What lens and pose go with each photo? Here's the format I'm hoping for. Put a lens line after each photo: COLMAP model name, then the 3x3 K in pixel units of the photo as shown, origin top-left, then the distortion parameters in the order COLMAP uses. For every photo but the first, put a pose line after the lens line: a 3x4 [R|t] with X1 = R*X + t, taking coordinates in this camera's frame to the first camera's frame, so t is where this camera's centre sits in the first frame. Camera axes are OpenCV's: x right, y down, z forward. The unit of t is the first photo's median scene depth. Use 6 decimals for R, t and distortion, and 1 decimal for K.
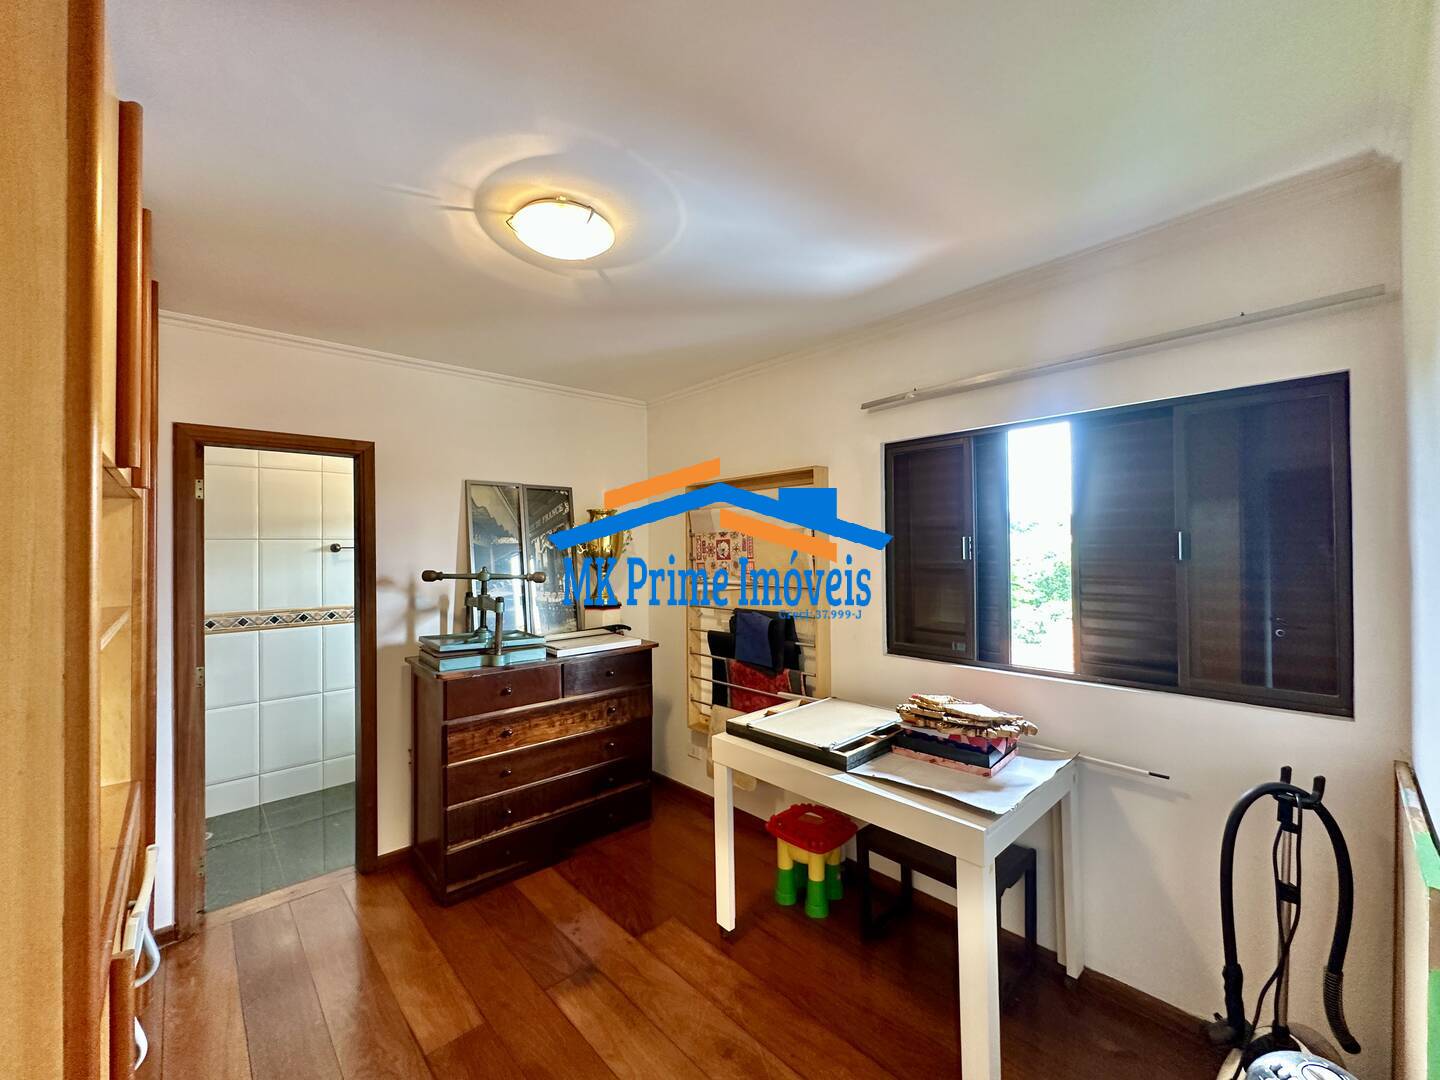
lens RADIAL K [[576.6, 0, 716.9], [0, 576.6, 535.9], [0, 0, 1]] dist [0.001325, 0.000064]
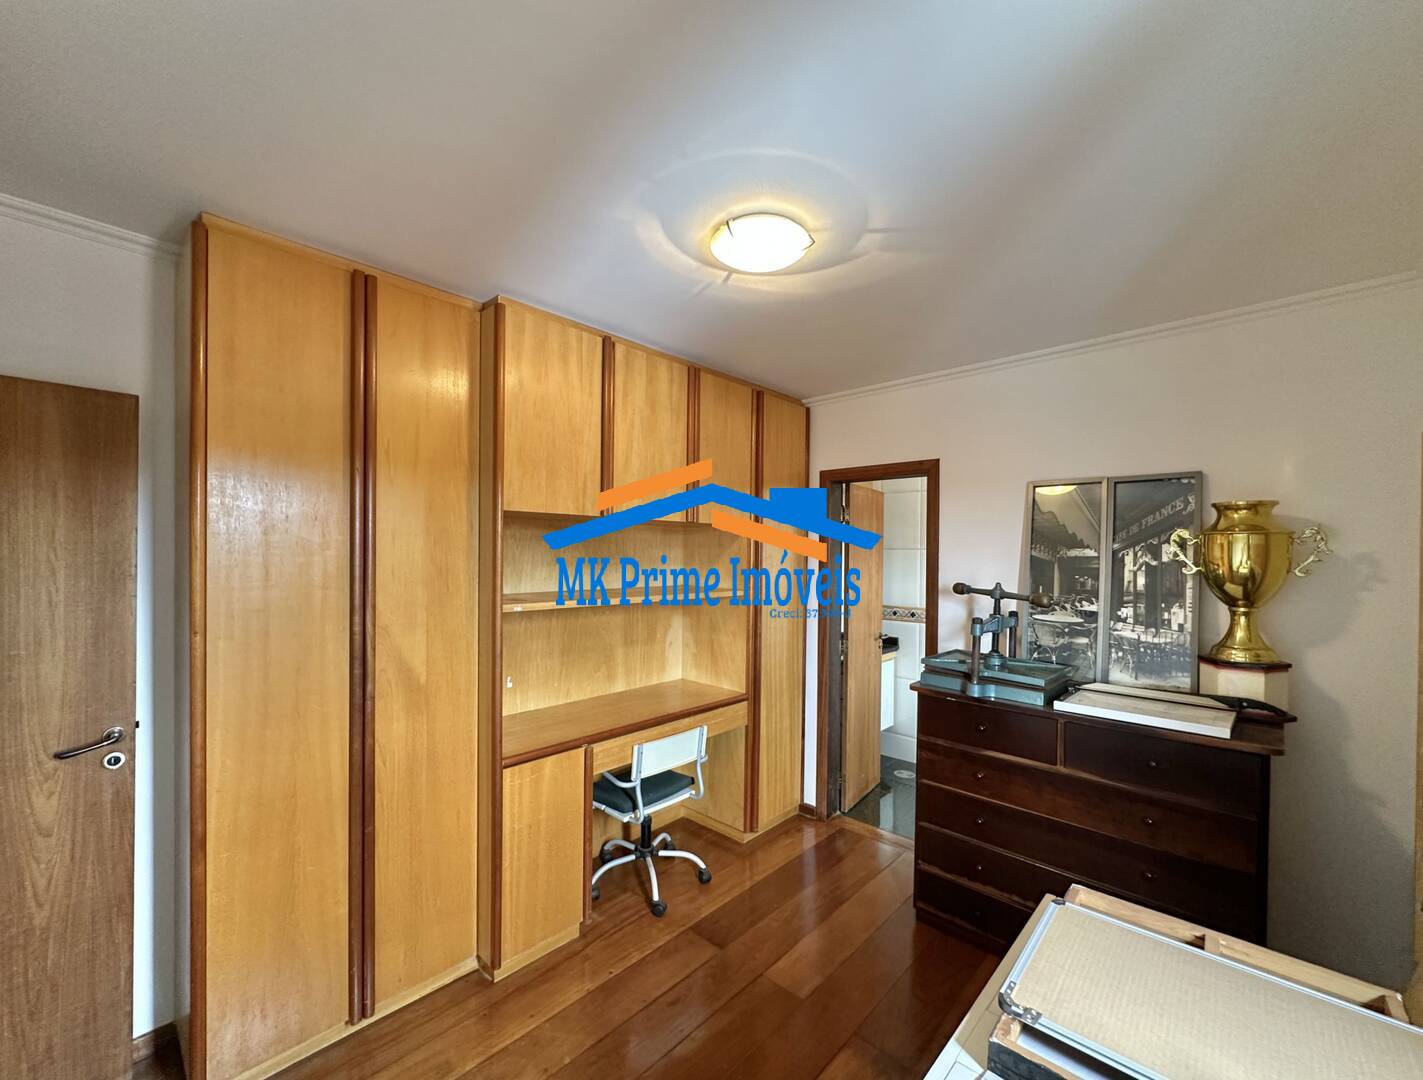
lens RADIAL K [[580.9, 0, 708.4], [0, 580.9, 553.8], [0, 0, 1]] dist [-0.003891, -0.000211]
pose [[0.057876, 0.010238, -0.998271, 0.446639], [0.005723, 0.999928, 0.010586, -0.001715], [0.998307, -0.006326, 0.057814, 0.512516]]
